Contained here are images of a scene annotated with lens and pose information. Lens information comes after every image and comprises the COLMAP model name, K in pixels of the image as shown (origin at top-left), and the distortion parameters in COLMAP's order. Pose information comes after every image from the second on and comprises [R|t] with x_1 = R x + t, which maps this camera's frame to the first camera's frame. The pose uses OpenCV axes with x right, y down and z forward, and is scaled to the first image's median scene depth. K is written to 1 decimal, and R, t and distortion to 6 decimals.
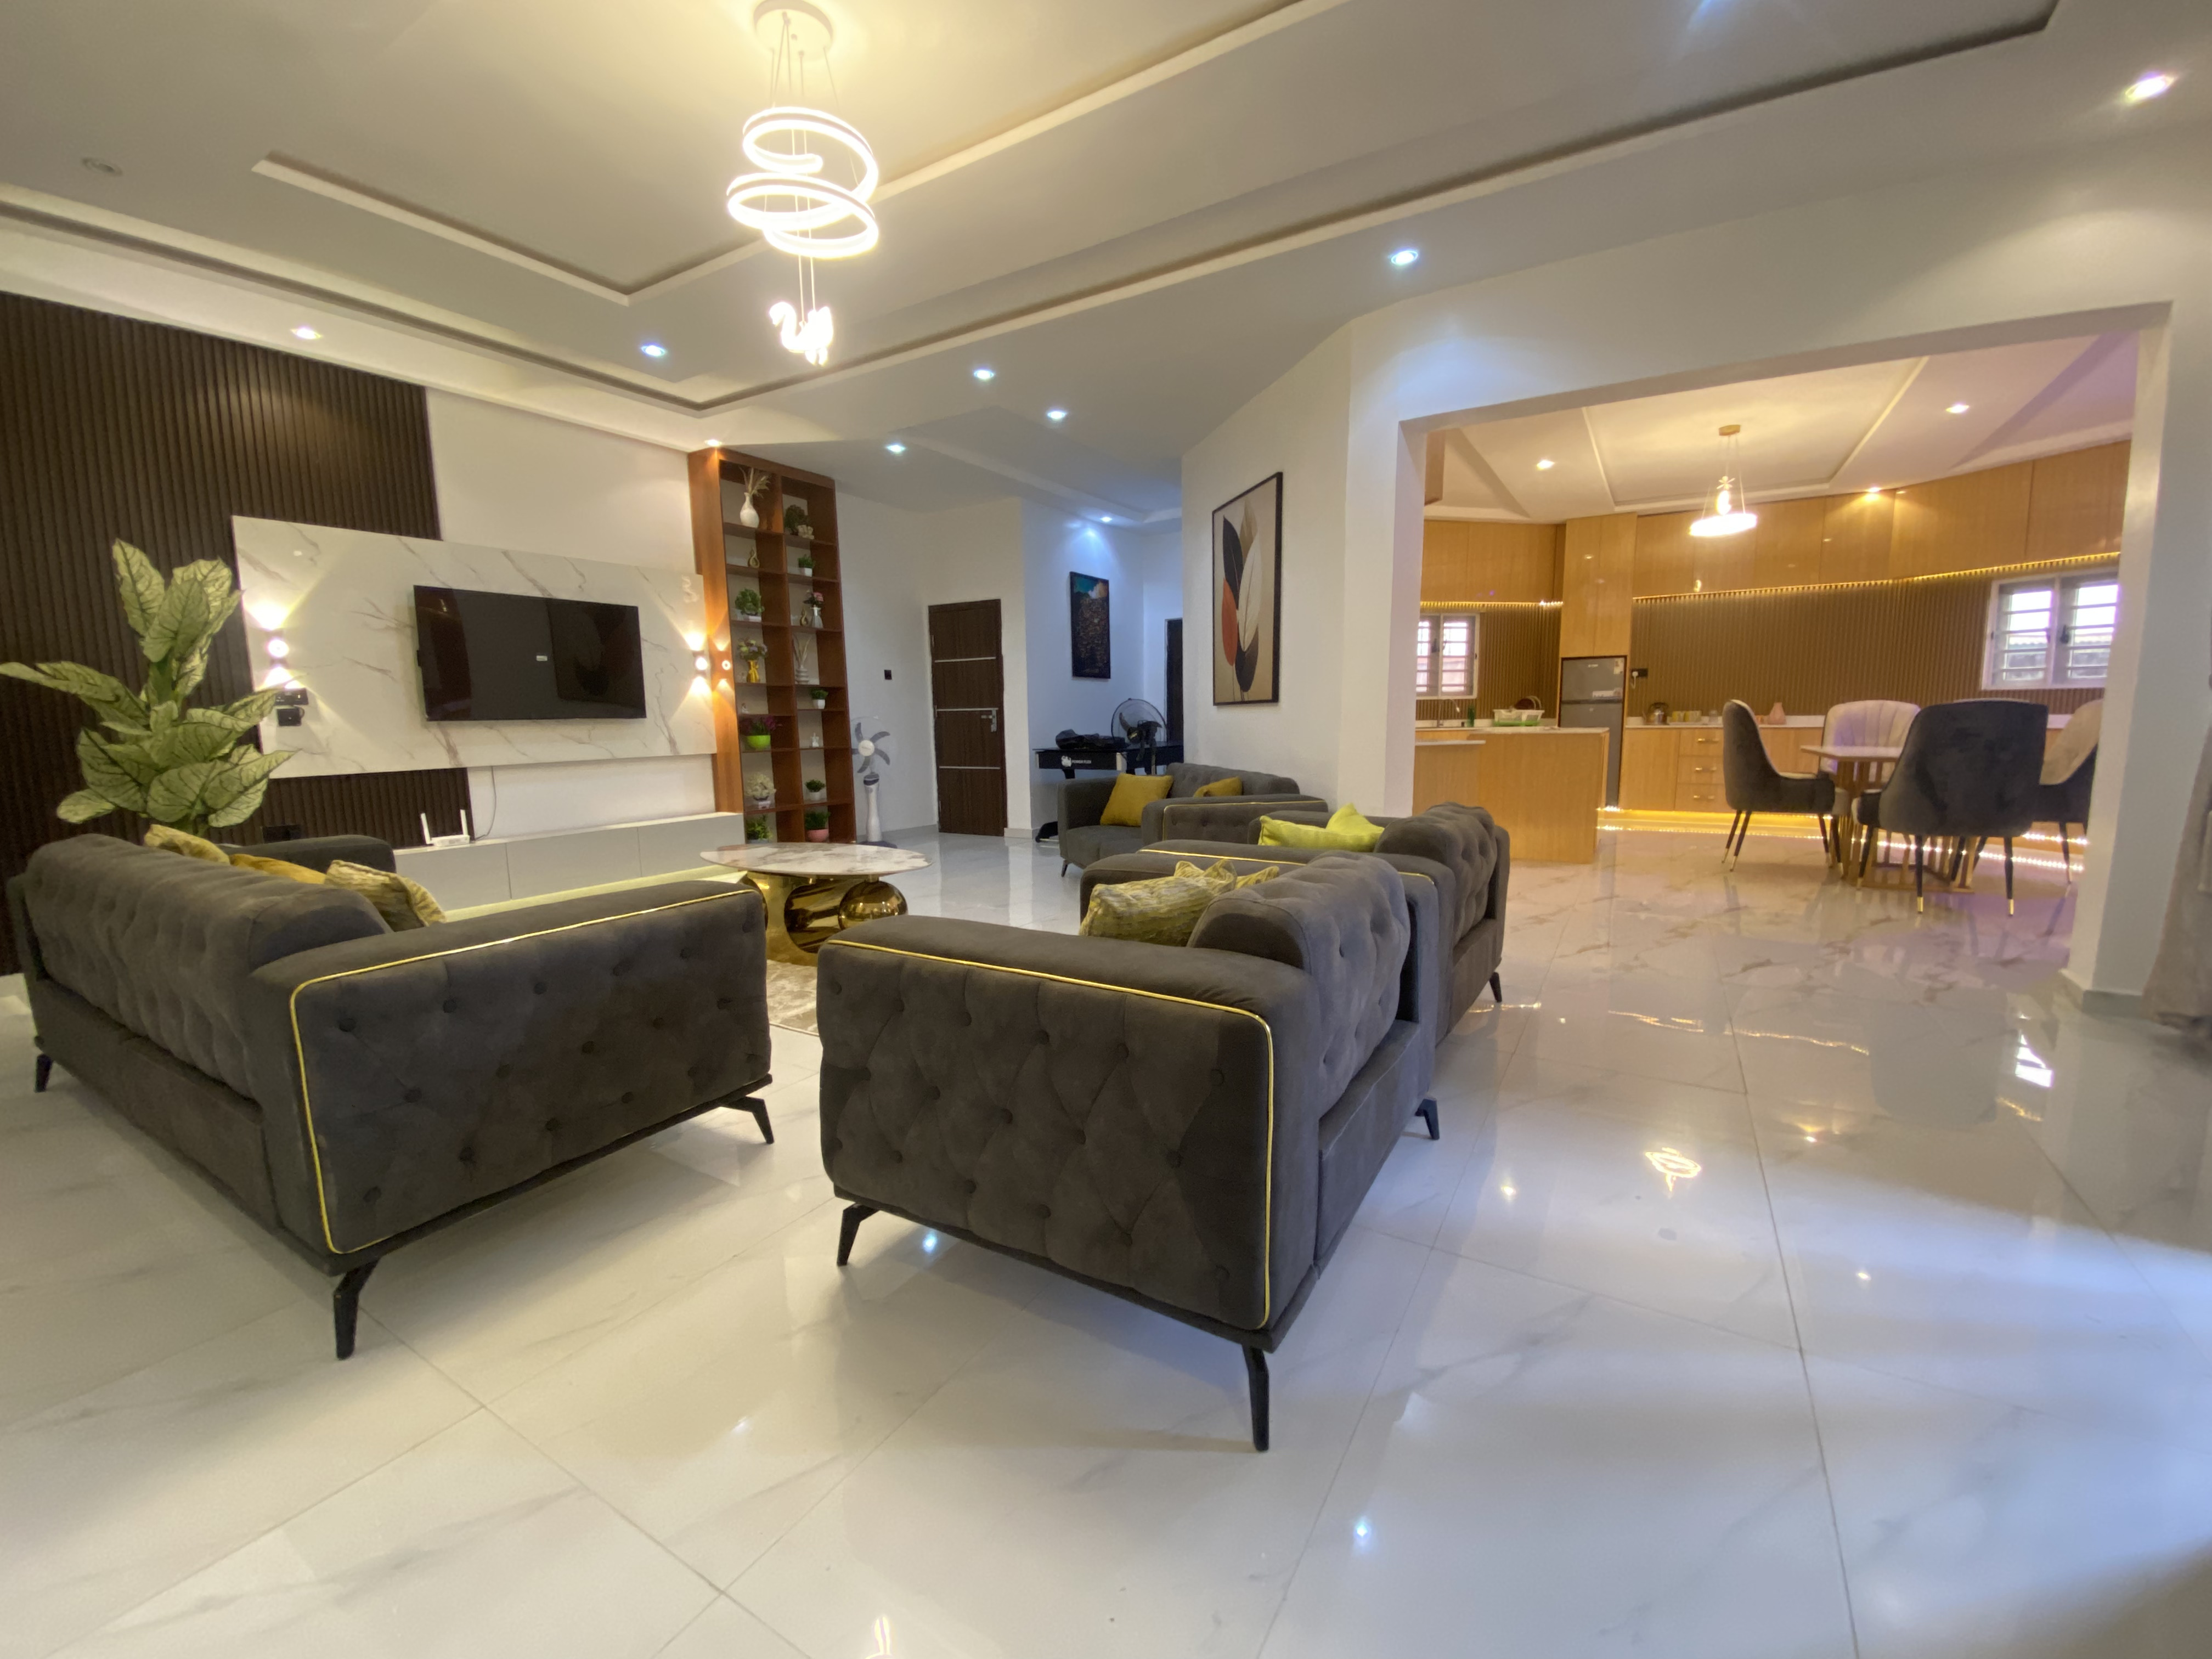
lens RADIAL K [[890.5, 0, 1126.5], [0, 890.5, 834.1], [0, 0, 1]] dist [0.037628, -0.027427]
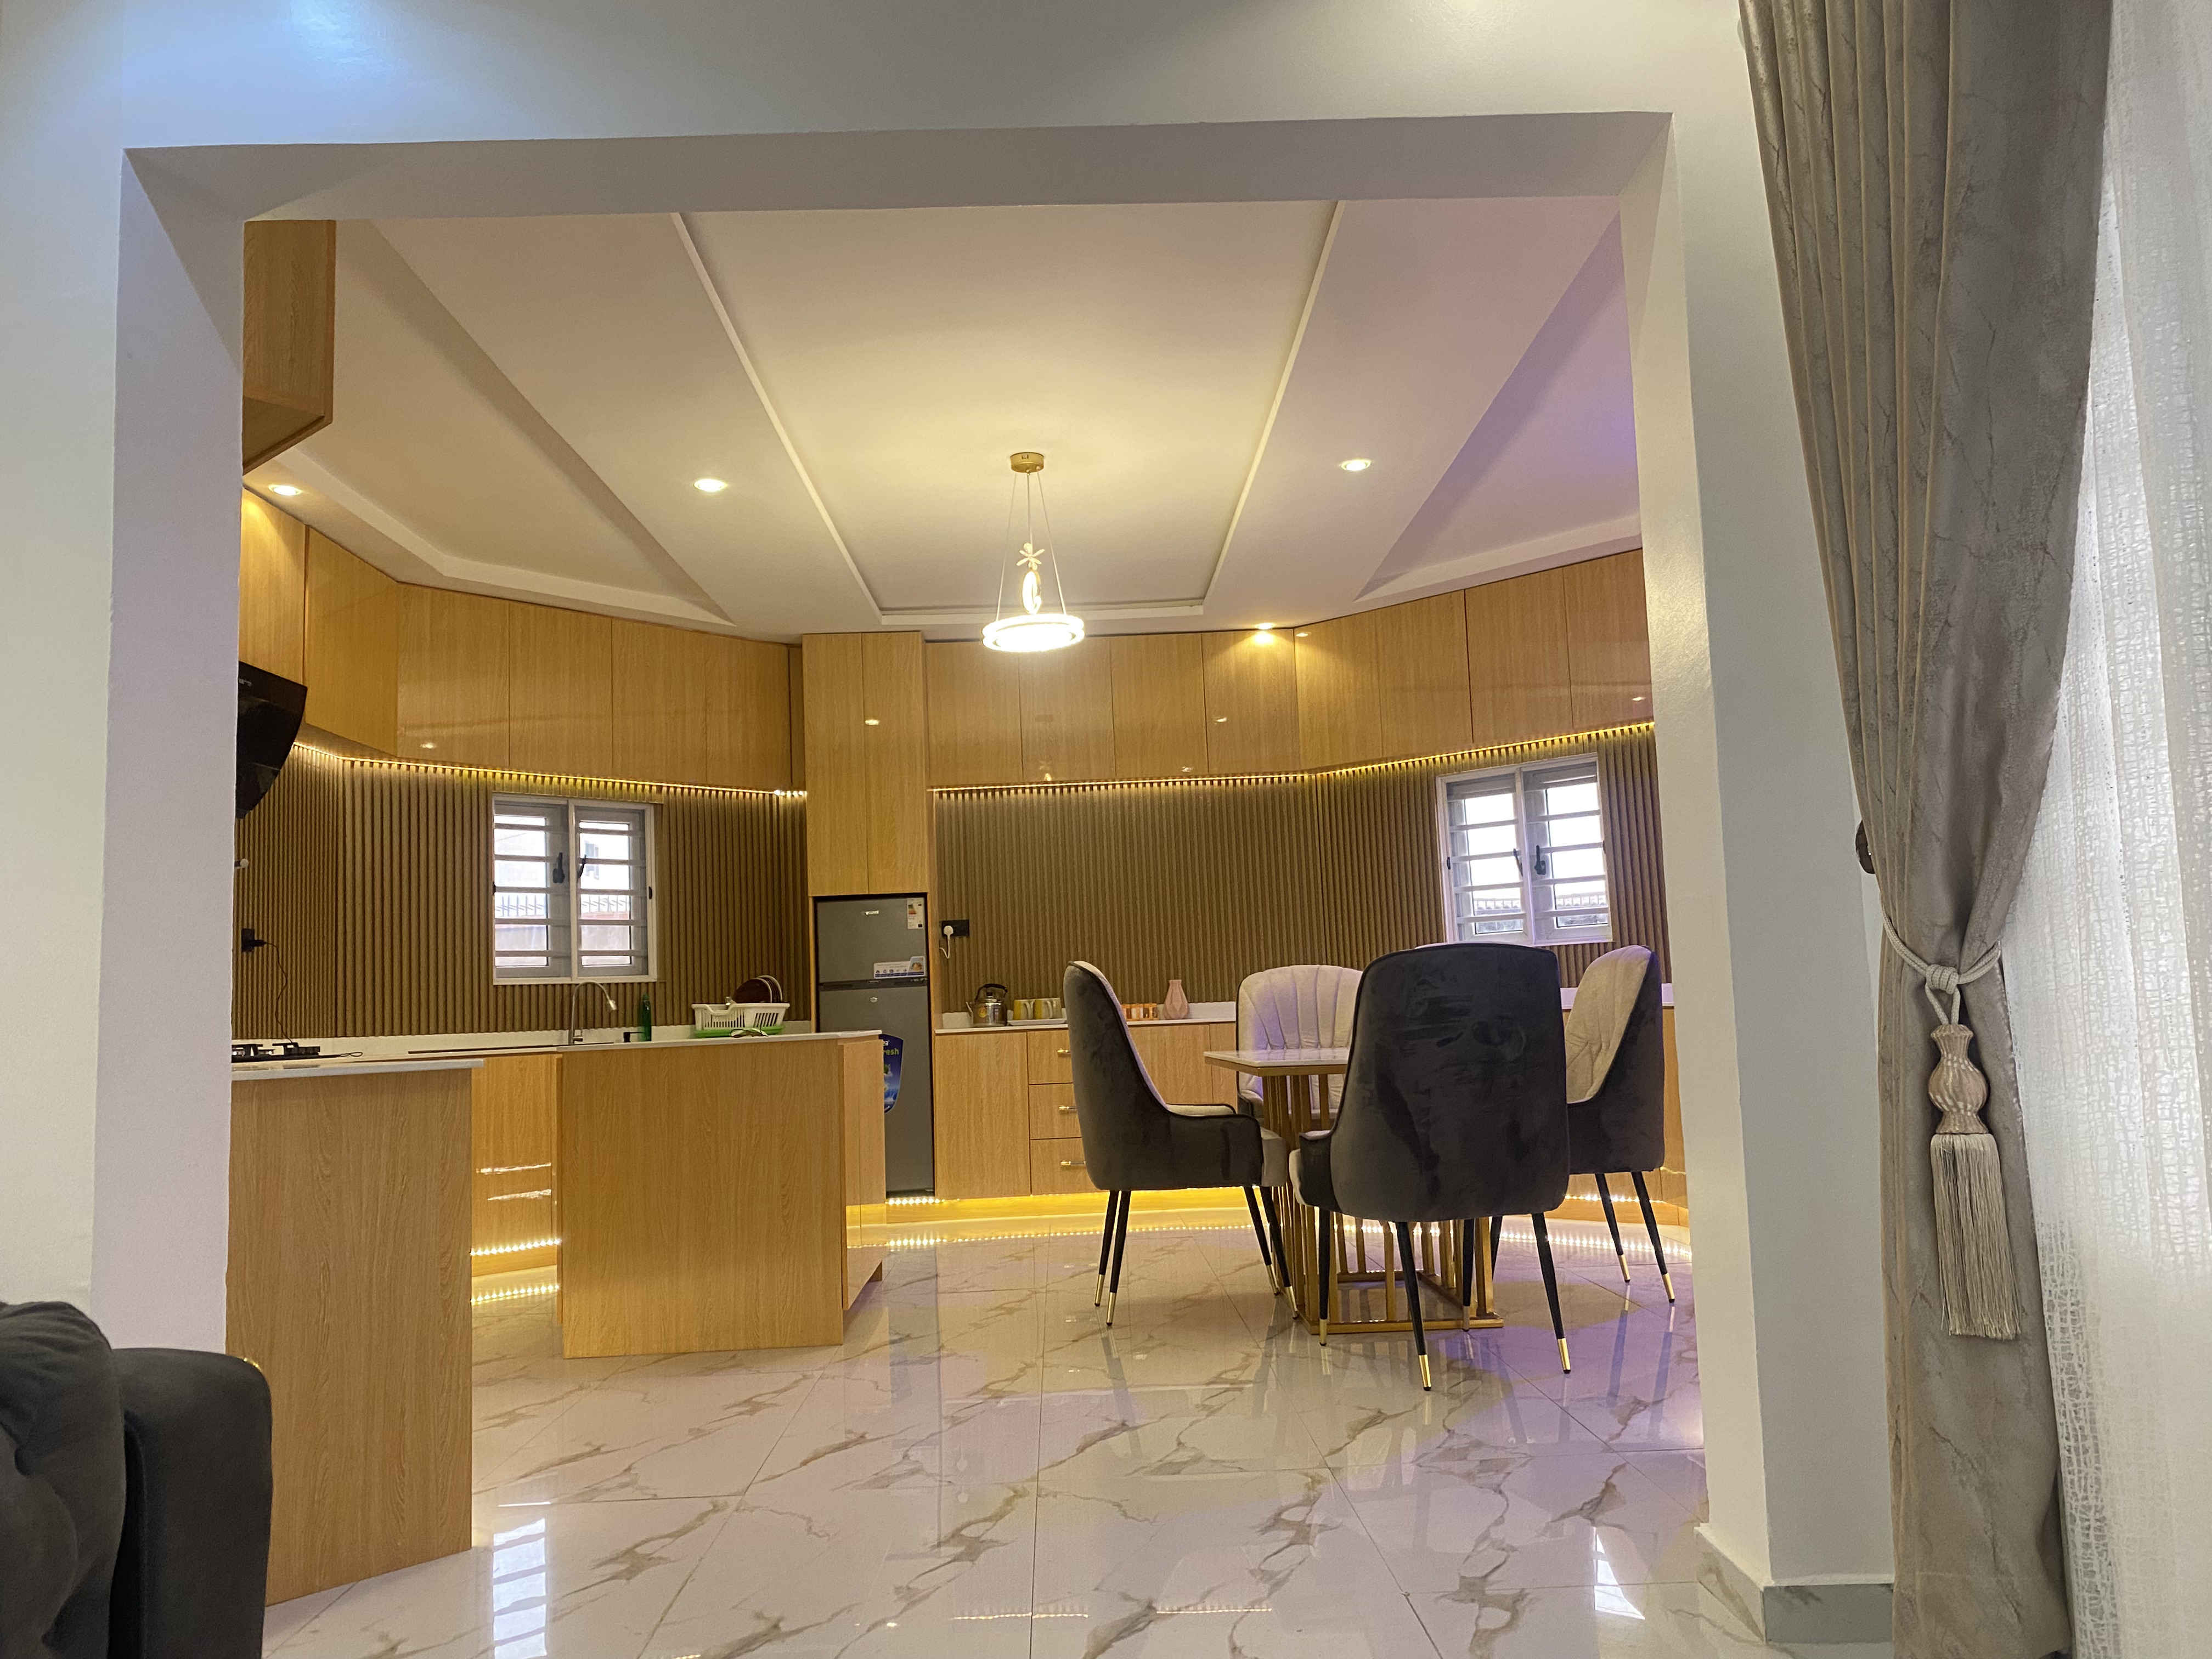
lens RADIAL K [[1678.7, 0, 1106.0], [0, 1678.7, 829.5], [0, 0, 1]] dist [0.086034, -0.115943]
pose [[0.848098, 0.037369, 0.528520, 0.156646], [0.097798, 0.969329, -0.225470, -0.008312], [-0.520735, 0.242909, 0.818432, 0.176460]]
